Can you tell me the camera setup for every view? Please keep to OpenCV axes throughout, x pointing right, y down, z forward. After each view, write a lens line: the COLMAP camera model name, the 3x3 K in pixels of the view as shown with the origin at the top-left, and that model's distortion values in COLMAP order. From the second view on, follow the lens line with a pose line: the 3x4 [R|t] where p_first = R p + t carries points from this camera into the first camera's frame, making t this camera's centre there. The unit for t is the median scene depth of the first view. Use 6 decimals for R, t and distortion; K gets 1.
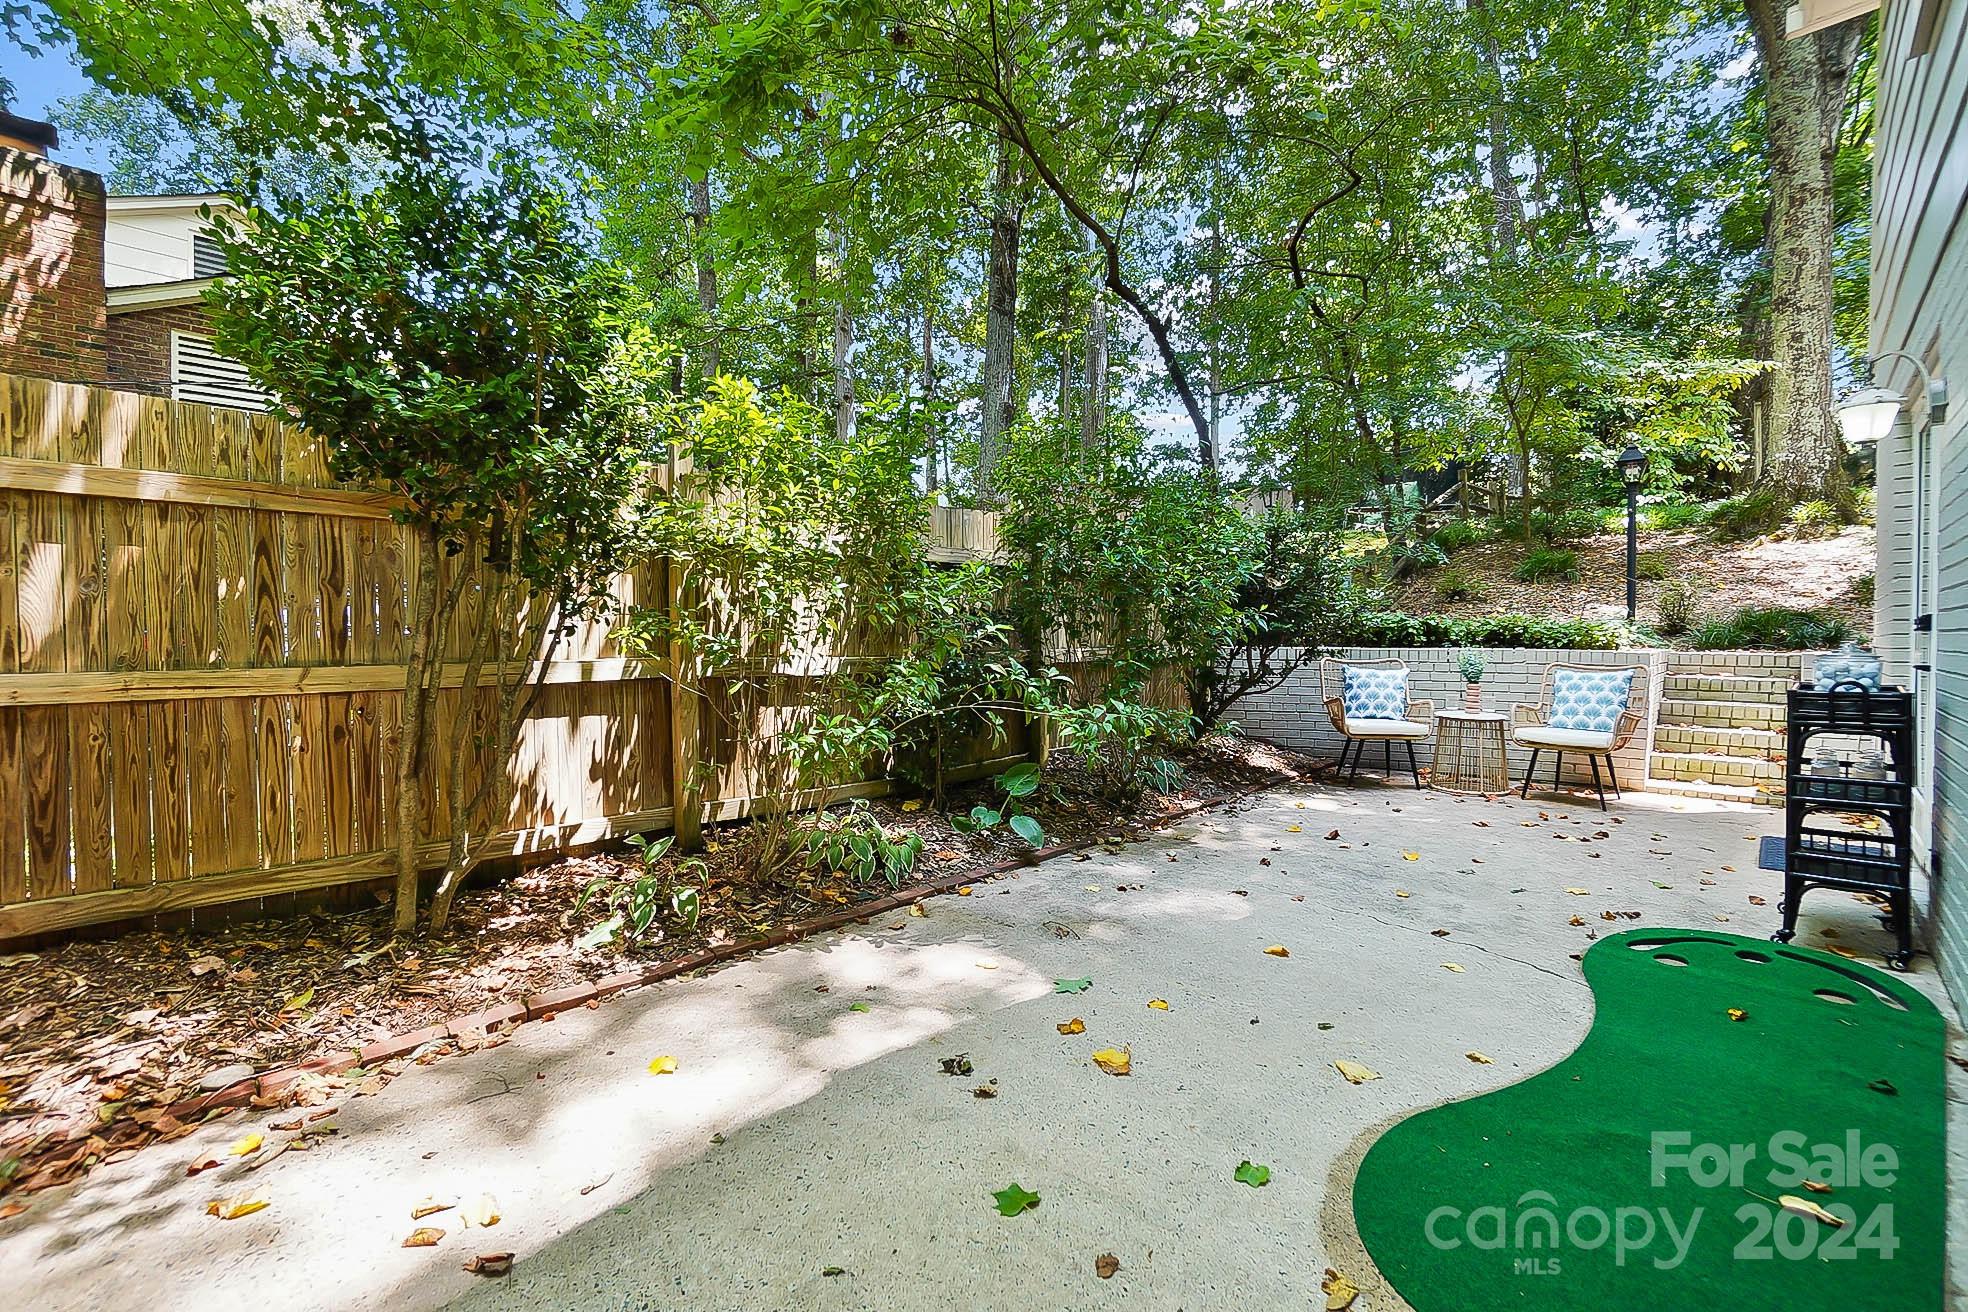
lens RADIAL K [[852.9, 0, 984.0], [0, 852.9, 656.0], [0, 0, 1]] dist [0.000611, -0.000027]
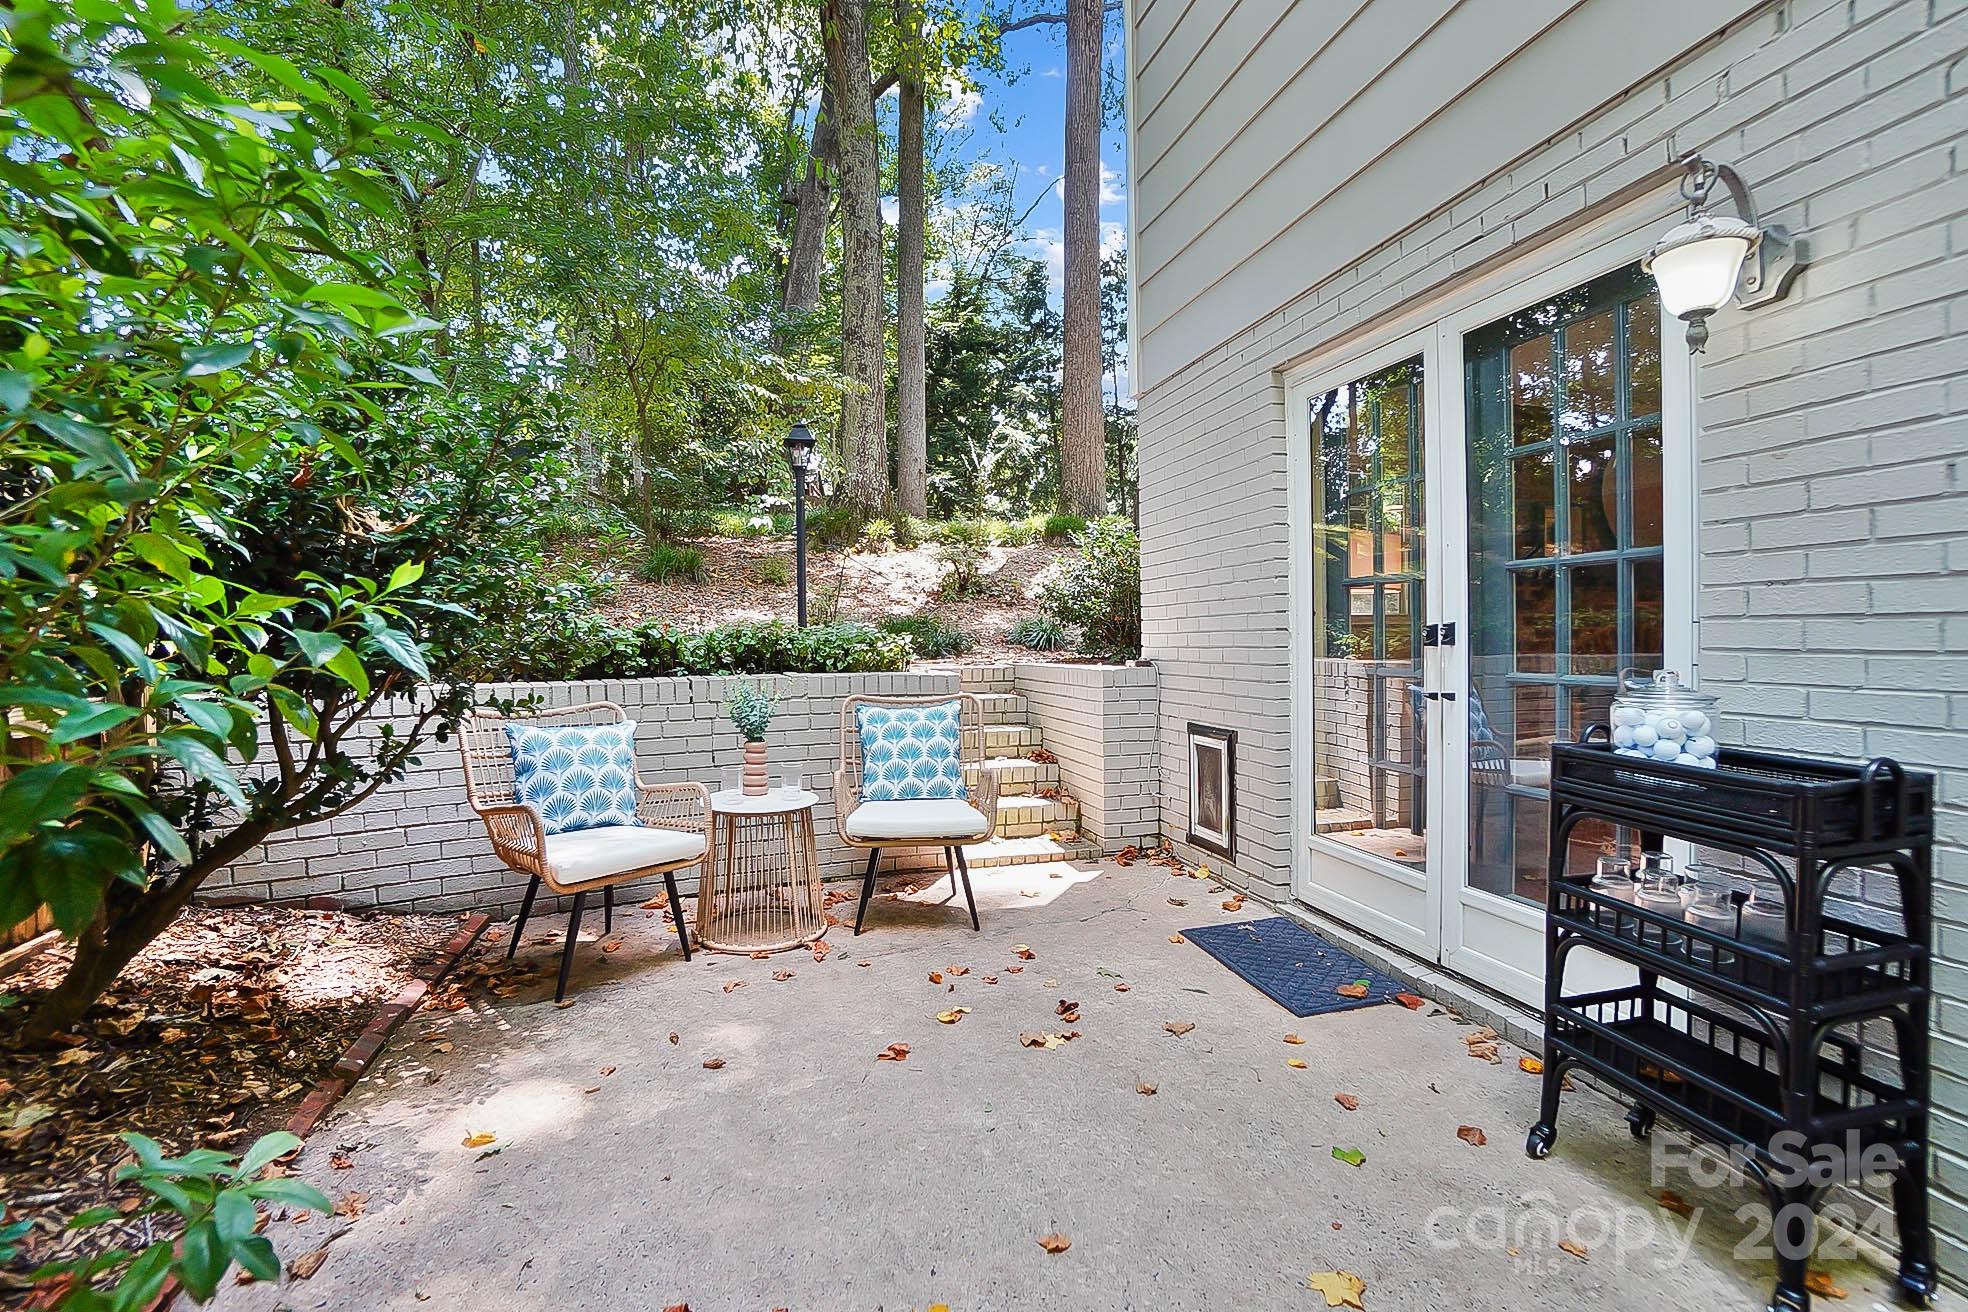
lens RADIAL K [[857.3, 0, 984.0], [0, 857.3, 656.0], [0, 0, 1]] dist [-0.028366, -0.000042]
pose [[0.526132, -0.033028, 0.849761, 0.159703], [0.038723, 0.999139, 0.014859, -0.025593], [-0.849521, 0.025088, 0.526958, 0.534815]]
